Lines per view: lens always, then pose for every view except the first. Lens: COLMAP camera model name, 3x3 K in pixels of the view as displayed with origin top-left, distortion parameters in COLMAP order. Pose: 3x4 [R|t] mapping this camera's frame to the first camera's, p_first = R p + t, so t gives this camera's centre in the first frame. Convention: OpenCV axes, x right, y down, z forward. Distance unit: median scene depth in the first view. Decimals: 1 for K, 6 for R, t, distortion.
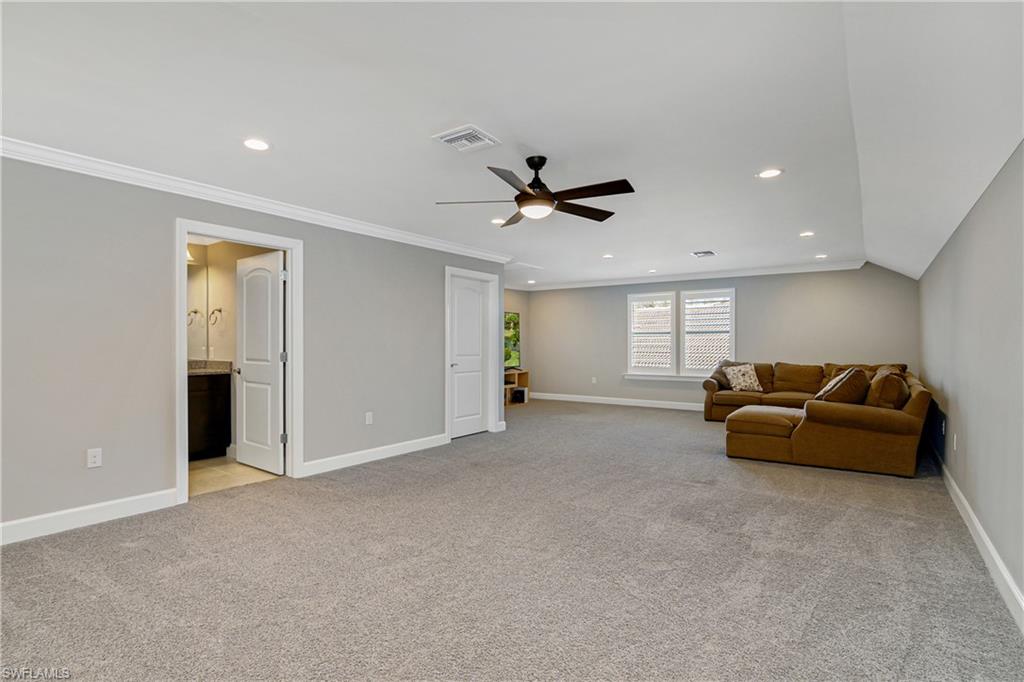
lens RADIAL K [[509.1, 0, 512.5], [0, 509.1, 346.7], [0, 0, 1]] dist [-0.028411, -0.000480]
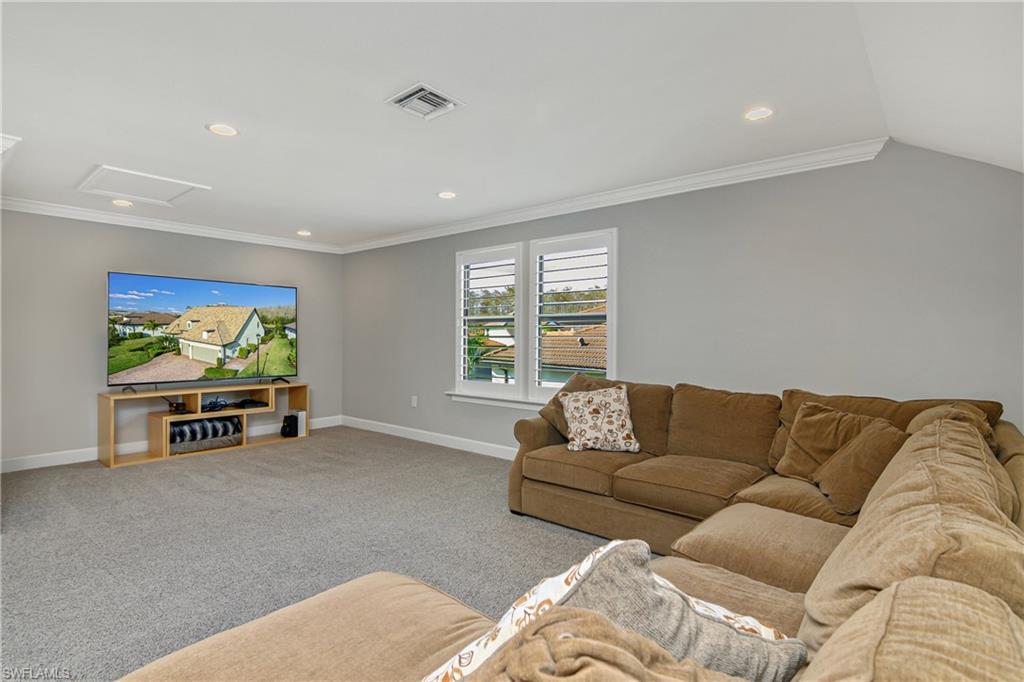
lens RADIAL K [[509.1, 0, 511.4], [0, 509.1, 335.3], [0, 0, 1]] dist [-0.028411, -0.000480]
pose [[0.996738, 0.004070, -0.080599, 0.413257], [-0.004968, 0.999928, -0.010943, -0.005363], [0.080549, 0.011308, 0.996687, 0.547590]]
